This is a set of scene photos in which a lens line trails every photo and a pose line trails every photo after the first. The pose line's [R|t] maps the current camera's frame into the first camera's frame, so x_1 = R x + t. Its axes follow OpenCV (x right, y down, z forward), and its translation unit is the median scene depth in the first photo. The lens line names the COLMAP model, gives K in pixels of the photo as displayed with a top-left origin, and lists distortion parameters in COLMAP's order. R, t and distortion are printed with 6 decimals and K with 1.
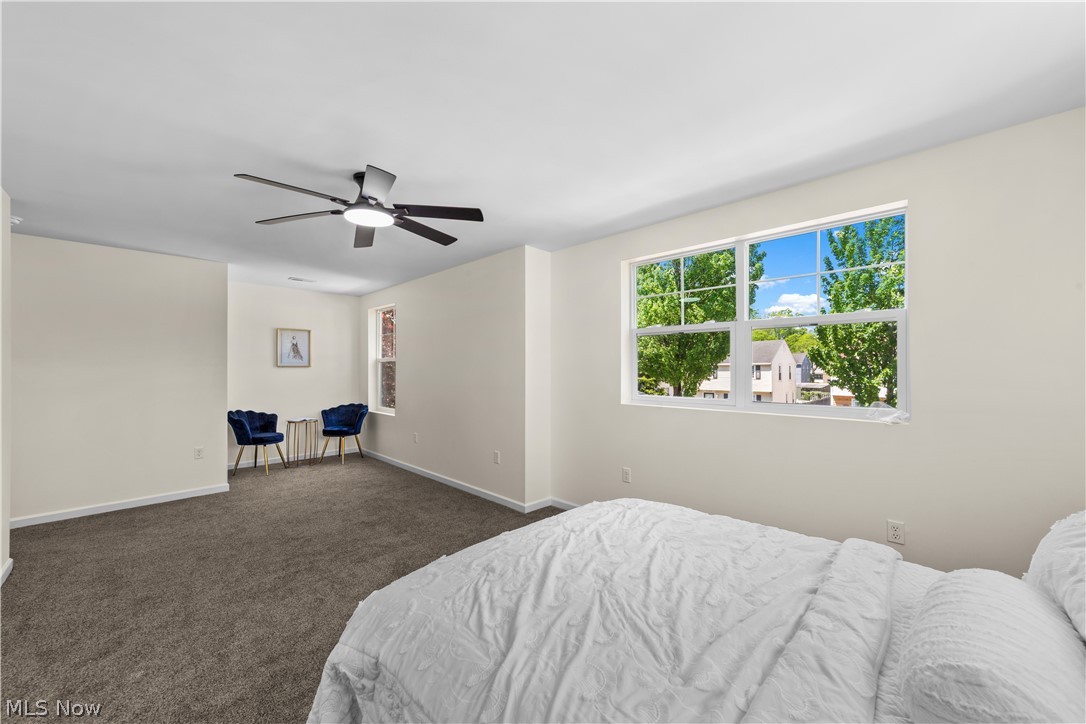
lens RADIAL K [[416.4, 0, 538.8], [0, 416.4, 367.5], [0, 0, 1]] dist [-0.014309, 0.007908]
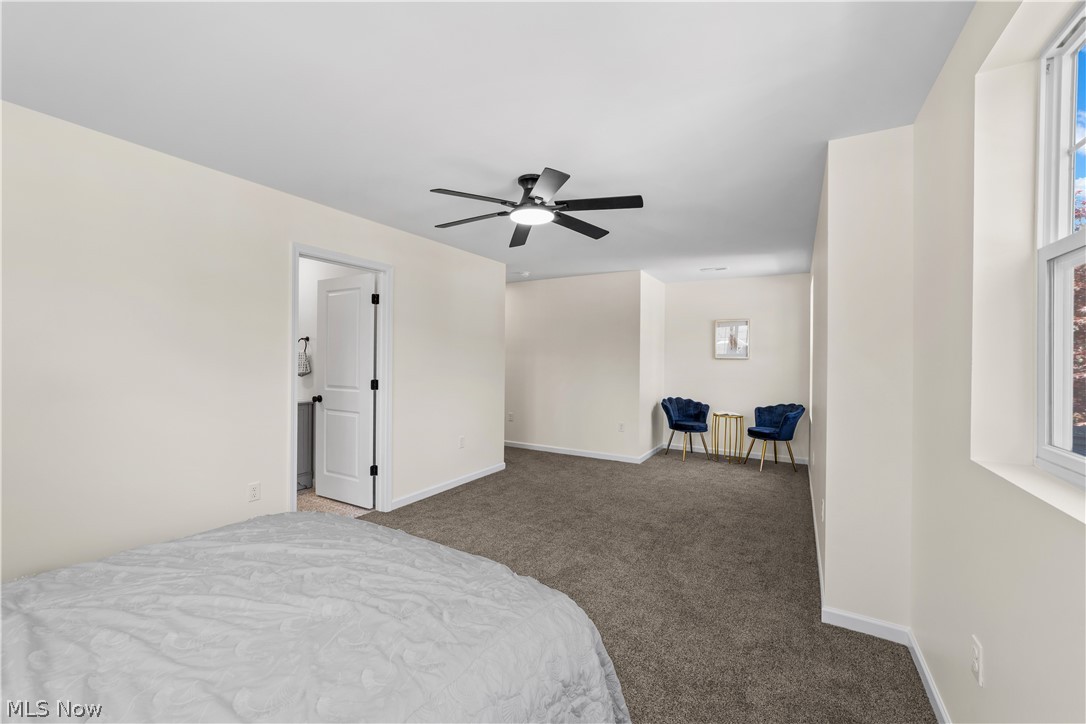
lens RADIAL K [[435.0, 0, 543.0], [0, 435.0, 362.0], [0, 0, 1]] dist [-0.000672, 0.000011]
pose [[0.245226, 0.008634, -0.969427, 0.380150], [-0.008128, 0.999944, 0.006849, 0.002175], [0.969432, 0.006200, 0.245283, 0.430492]]
